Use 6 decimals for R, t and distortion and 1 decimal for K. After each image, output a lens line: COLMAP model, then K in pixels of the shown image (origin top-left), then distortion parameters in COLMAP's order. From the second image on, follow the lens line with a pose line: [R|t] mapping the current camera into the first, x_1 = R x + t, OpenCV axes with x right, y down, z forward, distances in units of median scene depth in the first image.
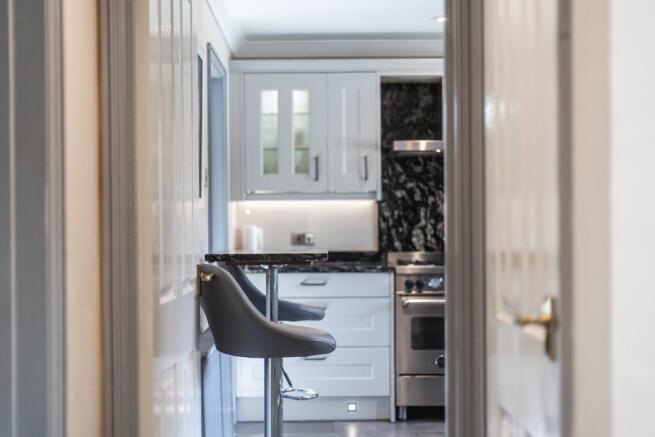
lens RADIAL K [[937.5, 0, 325.7], [0, 937.5, 217.4], [0, 0, 1]] dist [-0.051624, 0.000000]
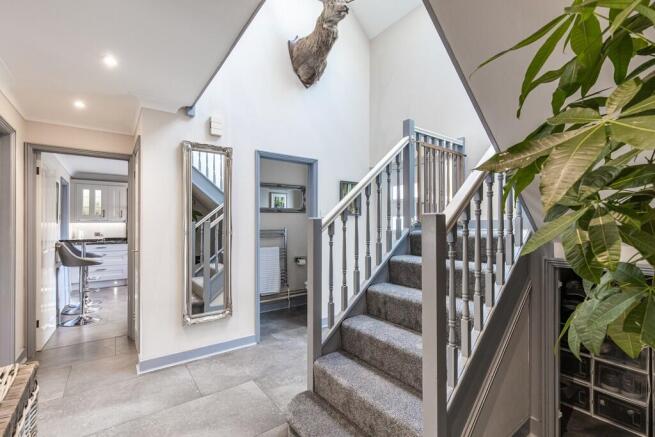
lens RADIAL K [[294.8, 0, 325.7], [0, 294.8, 222.3], [0, 0, 1]] dist [0.004884, 0.000814]
pose [[0.824351, 0.007299, 0.566032, 0.046941], [-0.004372, 0.999969, -0.006528, -0.017656], [-0.566063, 0.002906, 0.824357, -0.339098]]
